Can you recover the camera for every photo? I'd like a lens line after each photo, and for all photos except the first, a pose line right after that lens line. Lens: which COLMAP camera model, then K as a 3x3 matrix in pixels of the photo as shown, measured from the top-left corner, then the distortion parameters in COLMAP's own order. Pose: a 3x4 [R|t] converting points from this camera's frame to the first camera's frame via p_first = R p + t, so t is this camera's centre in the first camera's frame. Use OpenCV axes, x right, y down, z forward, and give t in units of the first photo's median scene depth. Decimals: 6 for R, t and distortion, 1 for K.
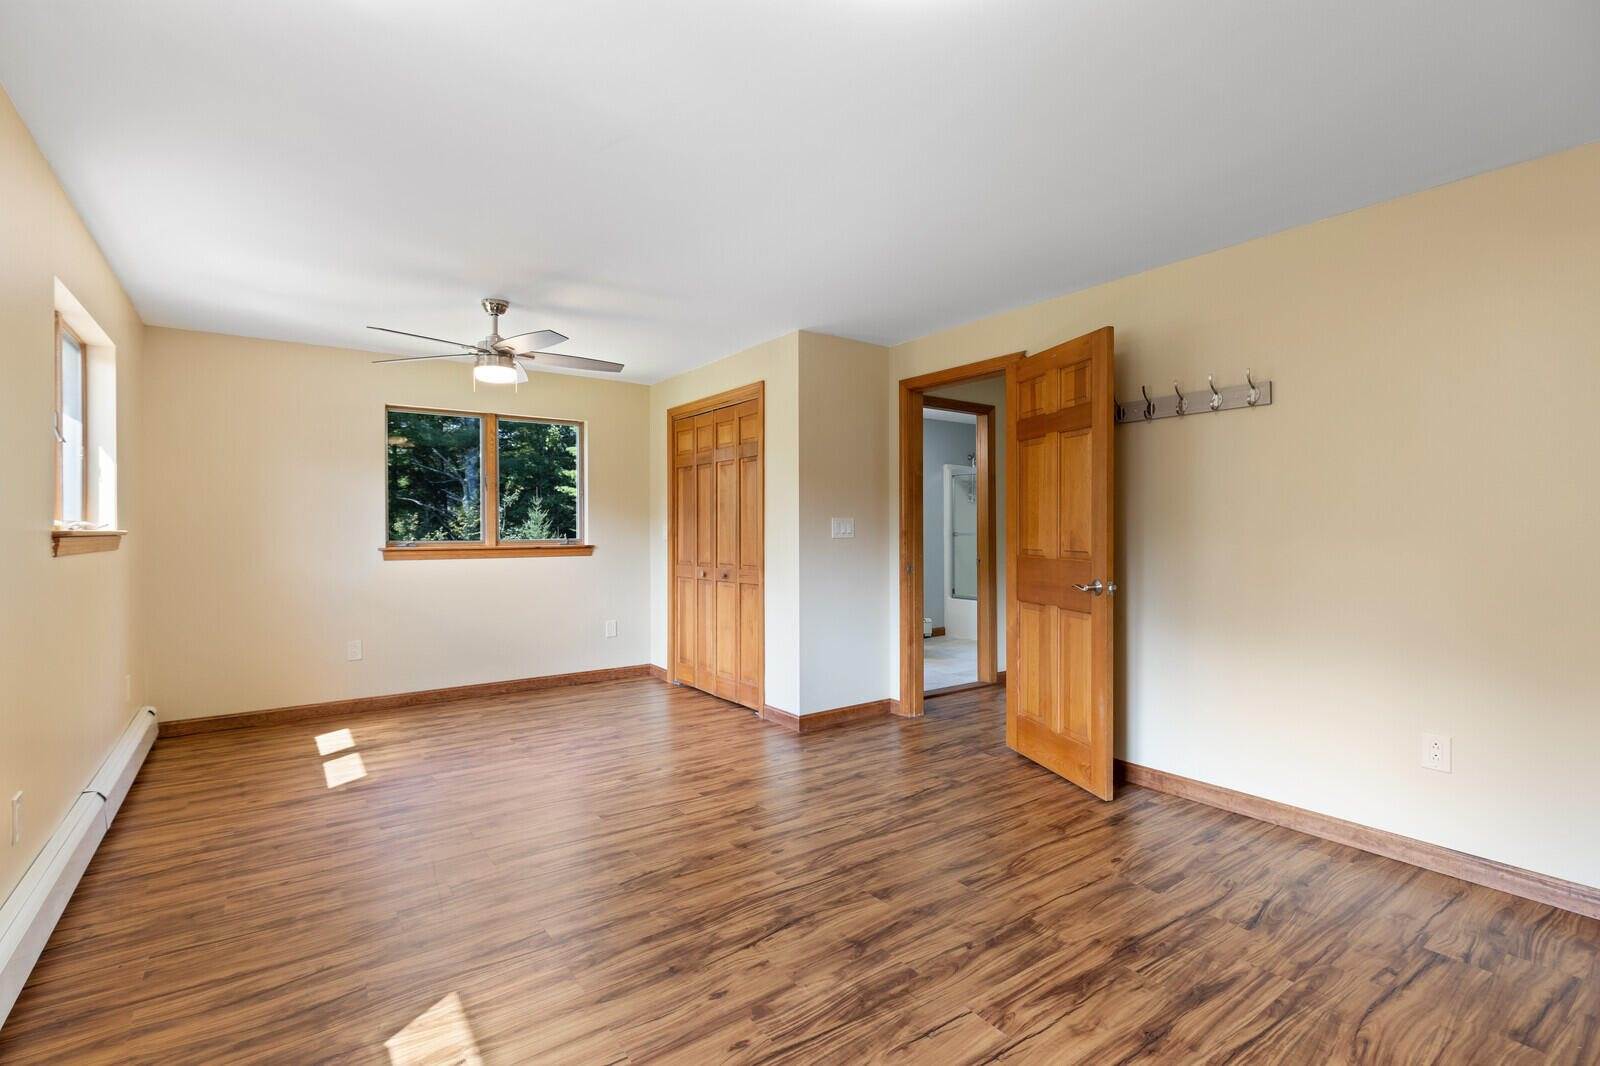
lens RADIAL K [[721.1, 0, 794.9], [0, 721.1, 539.7], [0, 0, 1]] dist [0.001212, -0.001265]
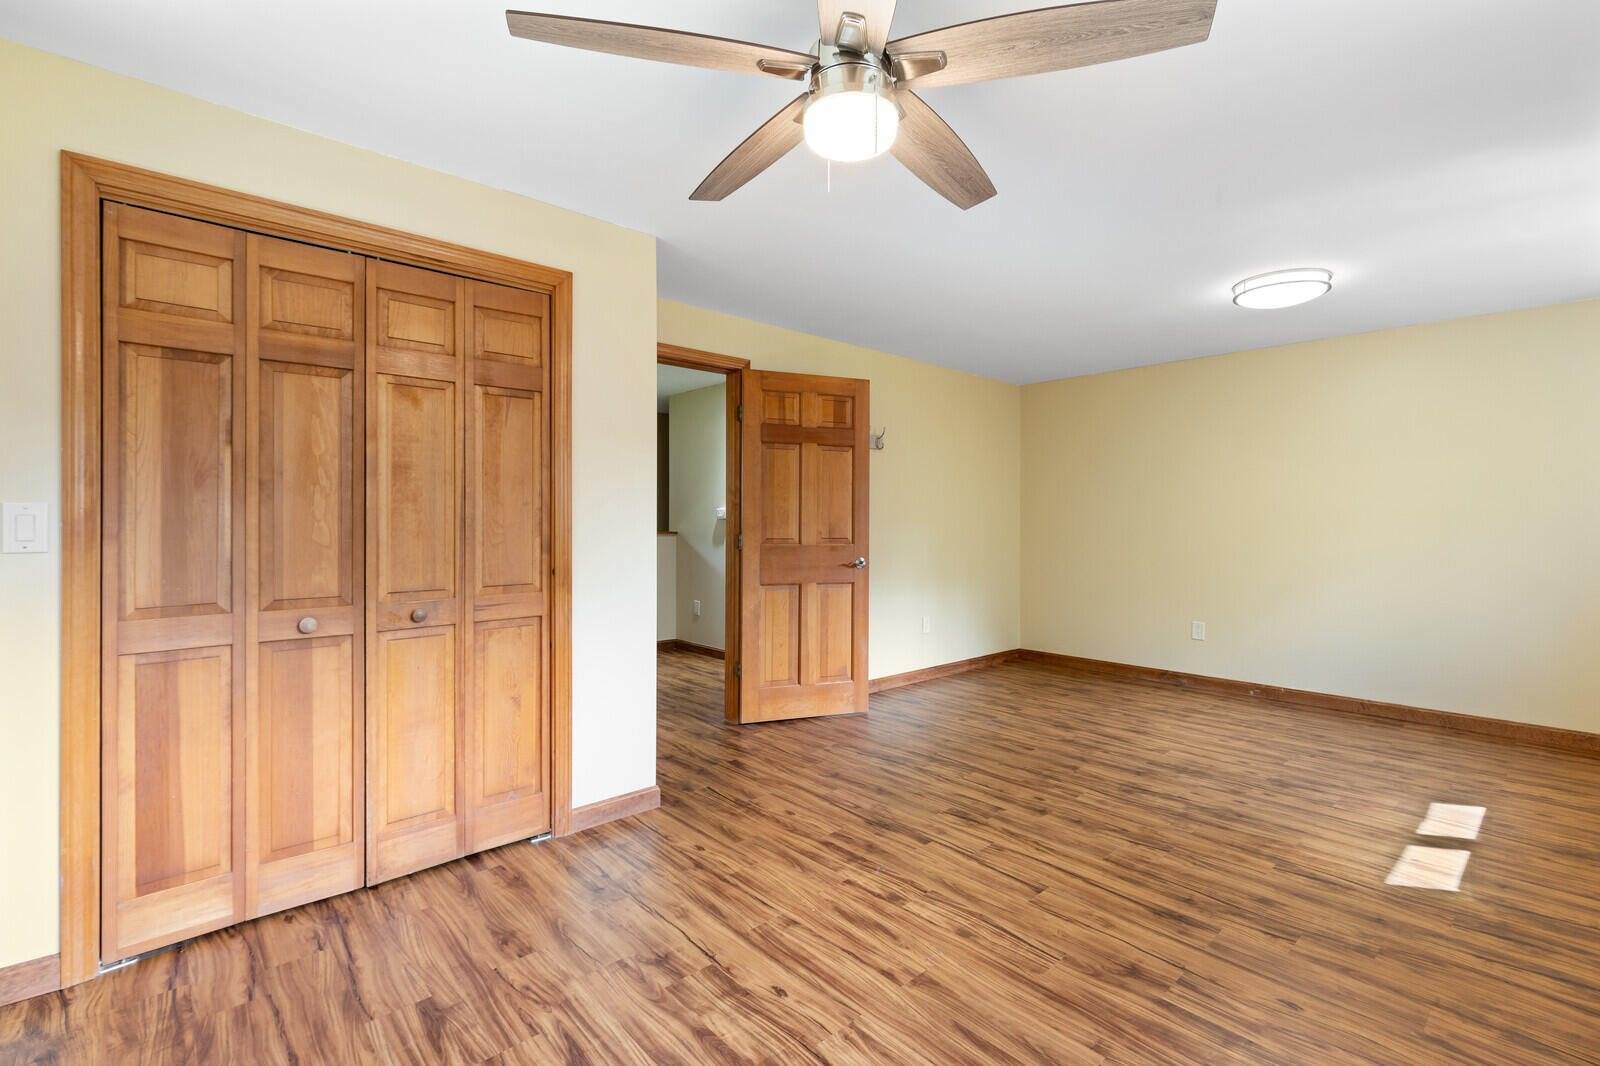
lens RADIAL K [[721.1, 0, 794.7], [0, 721.1, 520.4], [0, 0, 1]] dist [0.001212, -0.001265]
pose [[-0.101279, 0.004108, 0.994850, -1.103010], [0.011399, 0.999931, -0.002969, -0.015722], [-0.994793, 0.011040, -0.101319, 1.453856]]
